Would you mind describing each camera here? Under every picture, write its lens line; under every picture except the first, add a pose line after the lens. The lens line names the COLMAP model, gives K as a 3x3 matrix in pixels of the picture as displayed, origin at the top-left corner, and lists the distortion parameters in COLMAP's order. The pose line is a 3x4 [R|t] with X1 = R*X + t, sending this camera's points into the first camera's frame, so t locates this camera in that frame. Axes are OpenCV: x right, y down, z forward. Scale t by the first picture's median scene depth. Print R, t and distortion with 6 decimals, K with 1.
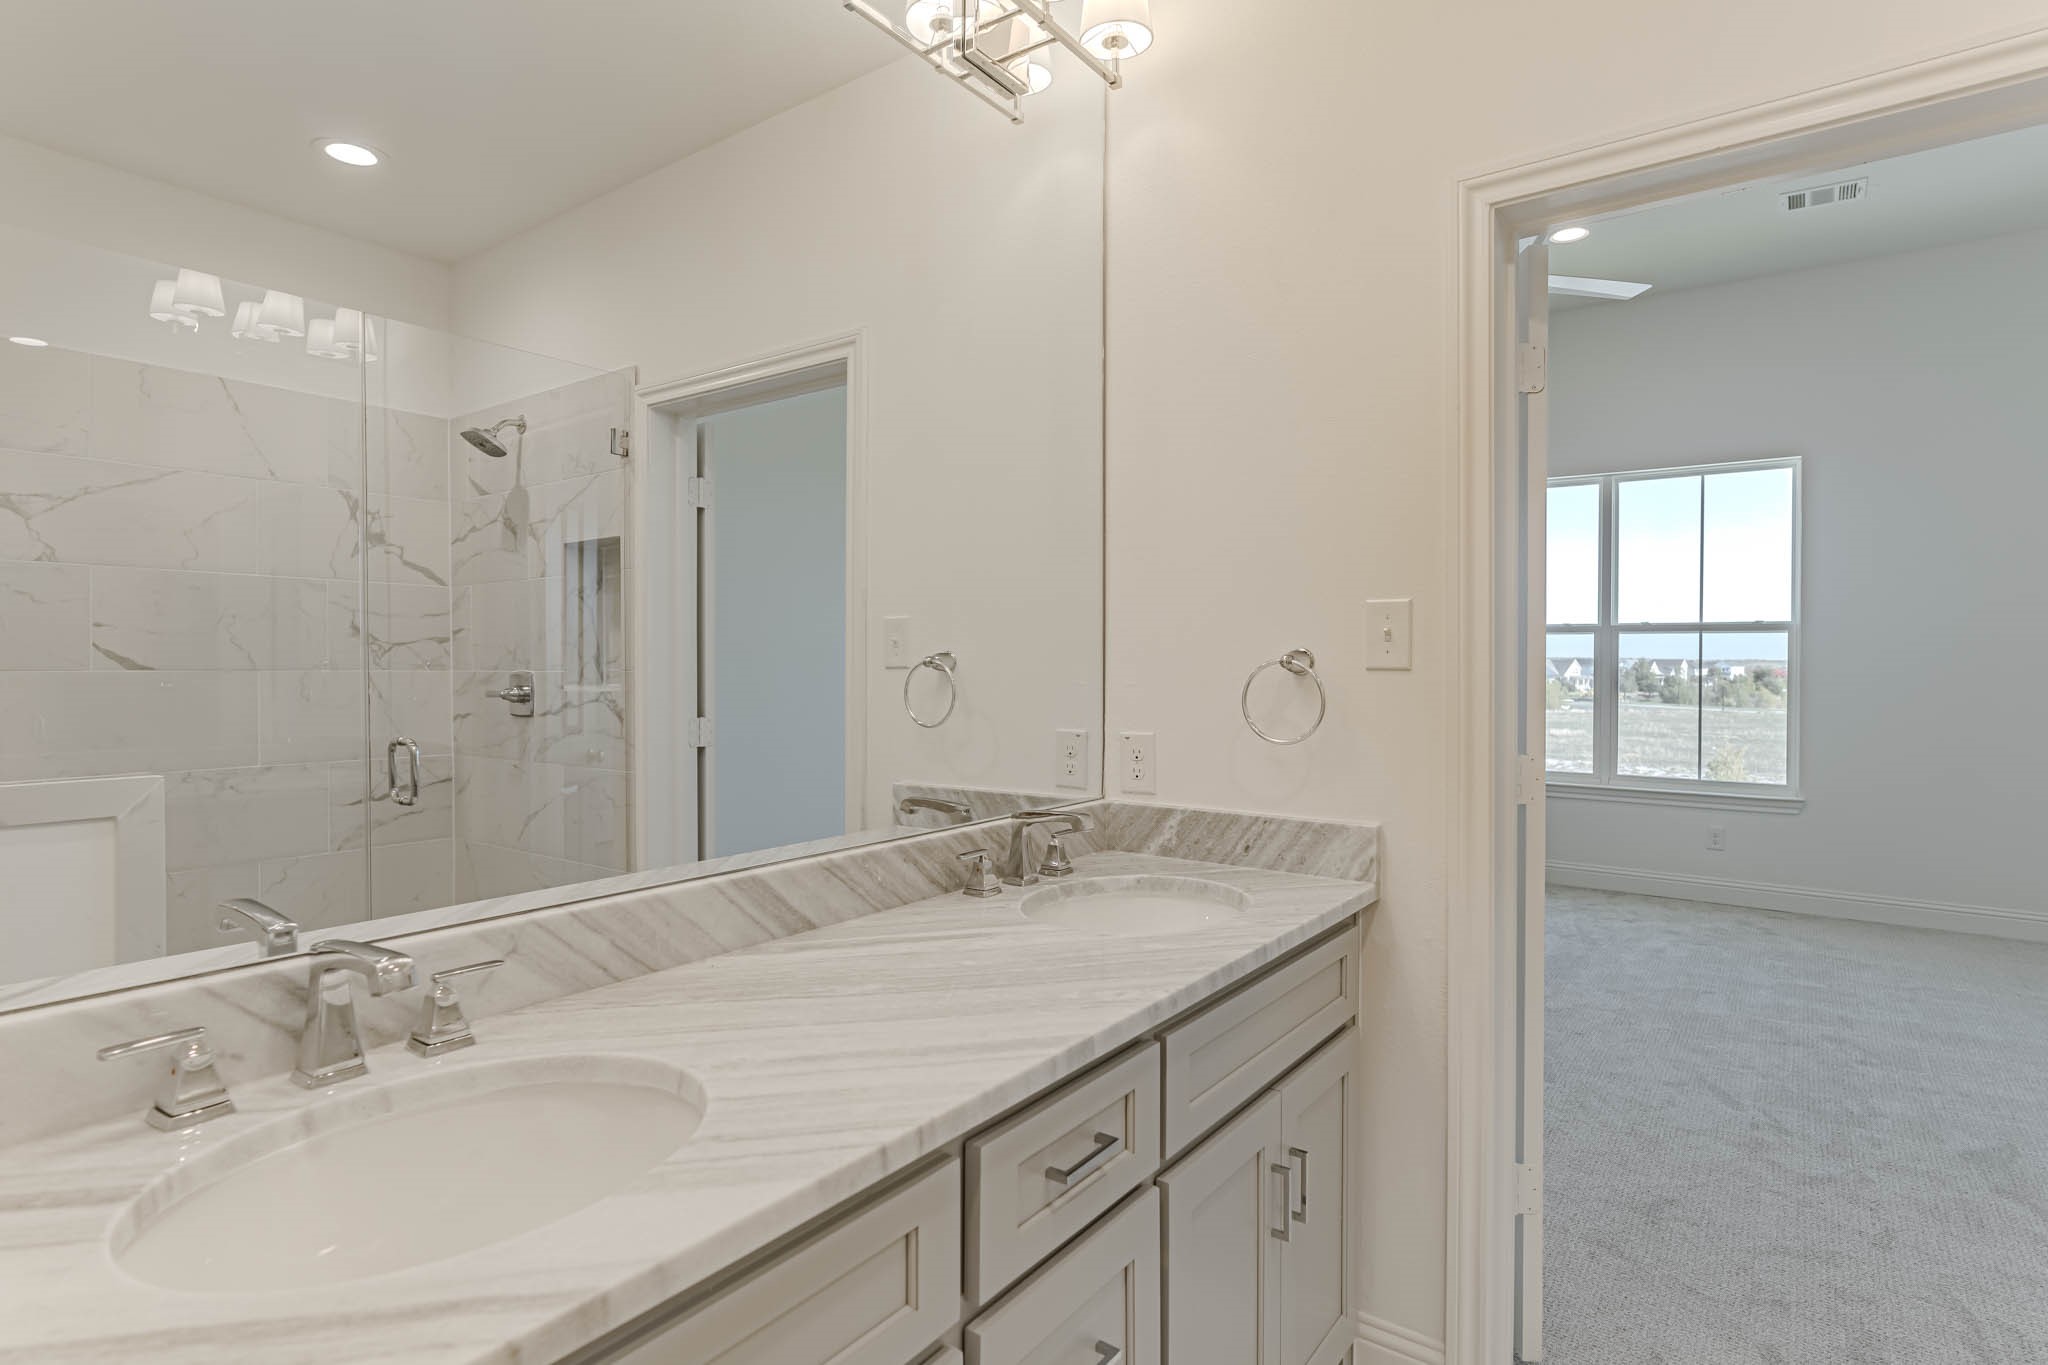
lens RADIAL K [[1048.1, 0, 1009.6], [0, 1048.1, 666.8], [0, 0, 1]] dist [-0.001517, -0.000072]
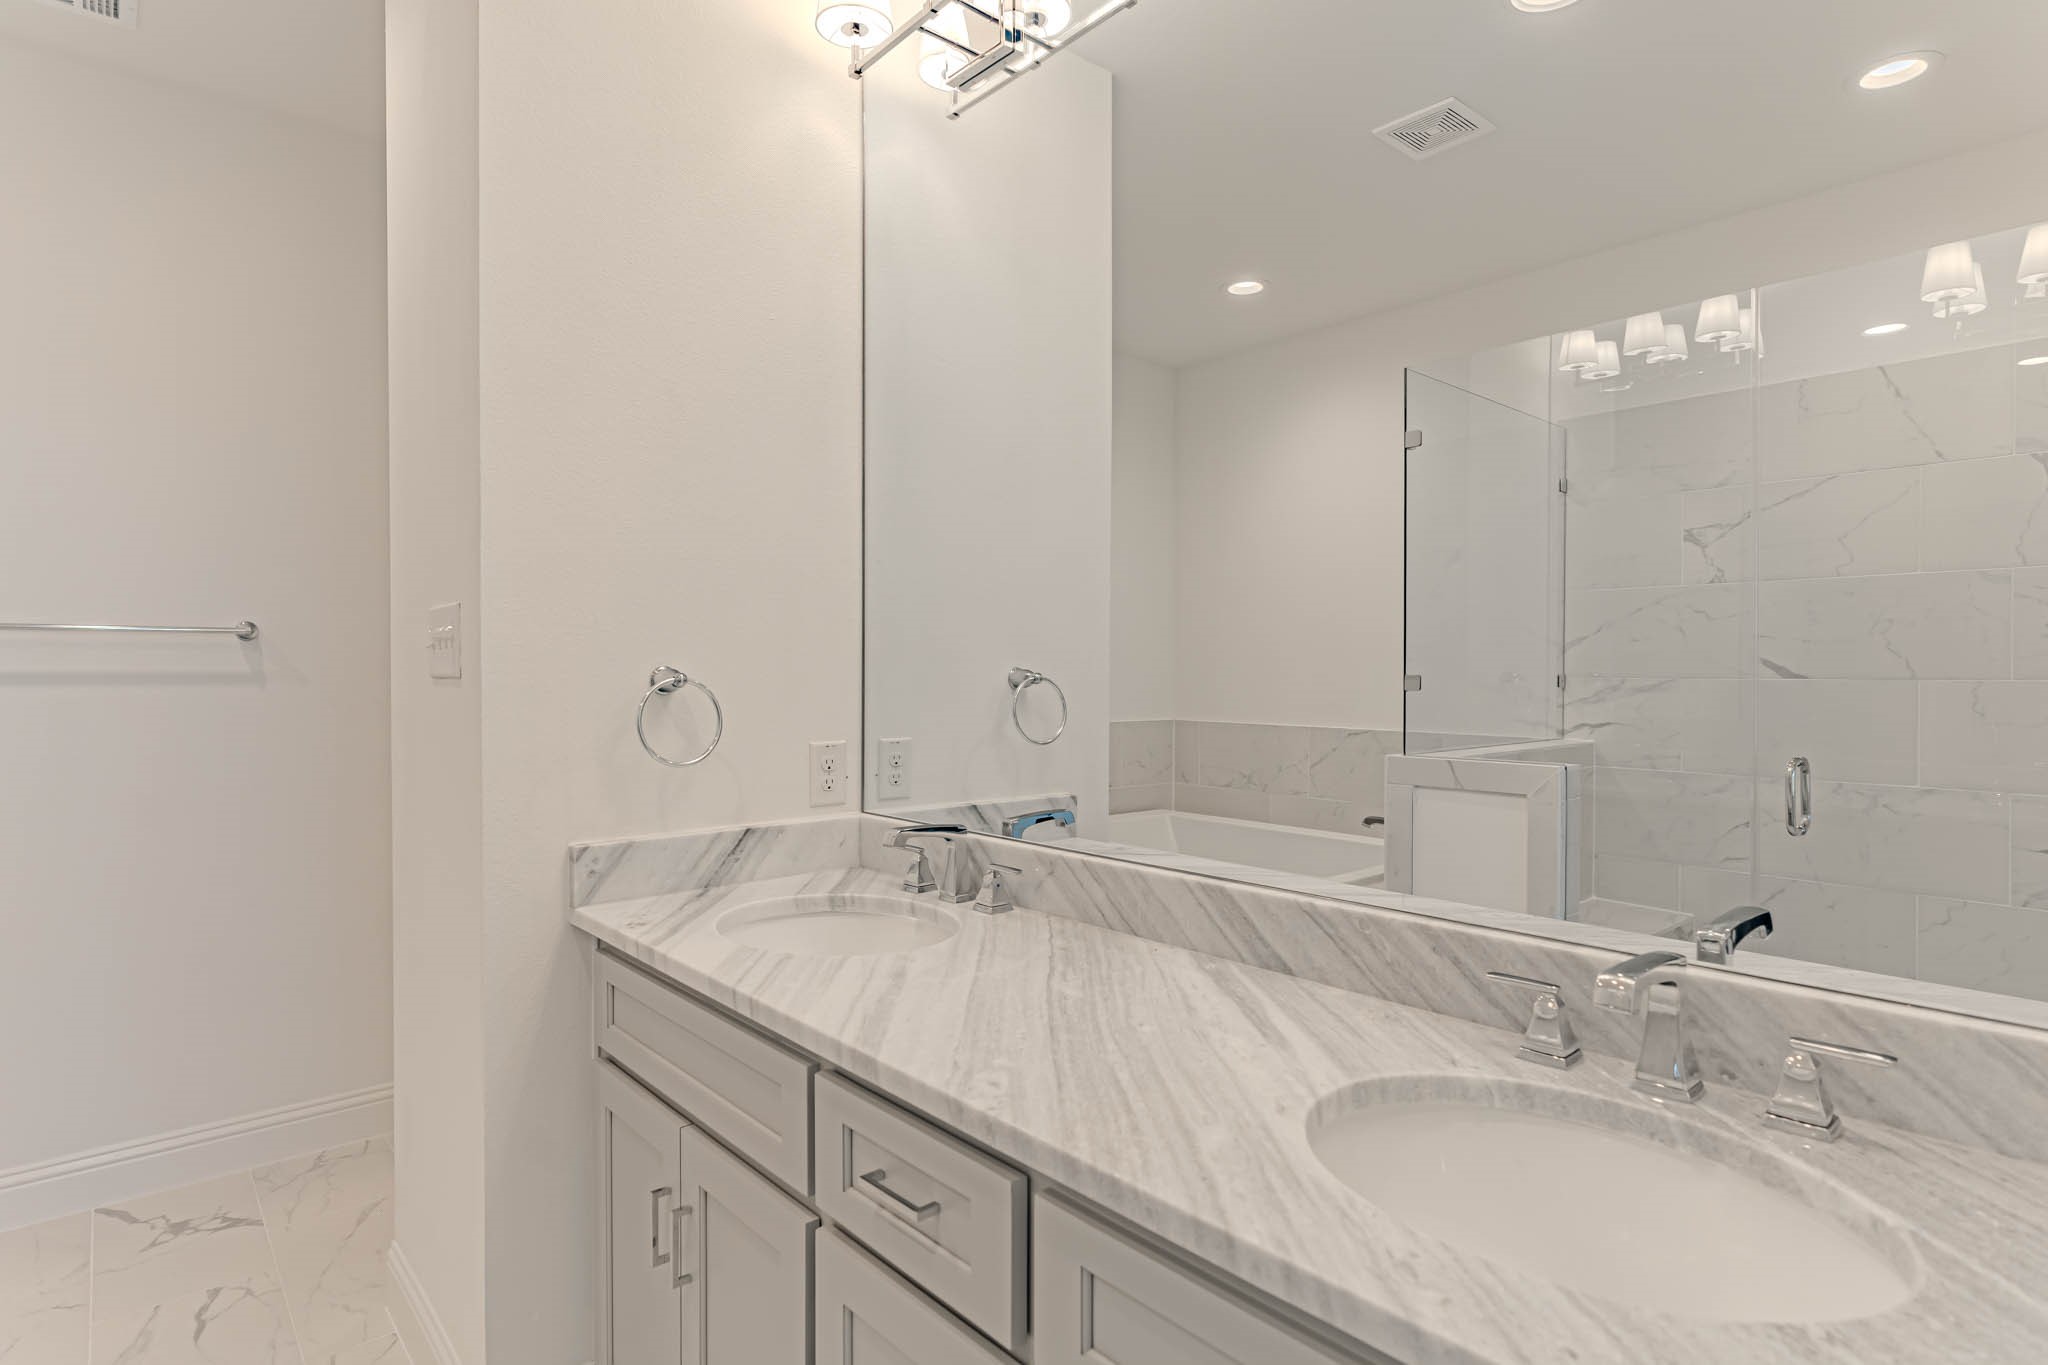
lens RADIAL K [[1048.1, 0, 1009.6], [0, 1048.1, 666.8], [0, 0, 1]] dist [-0.001517, -0.000072]
pose [[-0.194712, -0.001848, -0.980859, 0.897288], [-0.006803, 0.999977, -0.000533, -0.006965], [0.980837, 0.006569, -0.194720, 1.172617]]
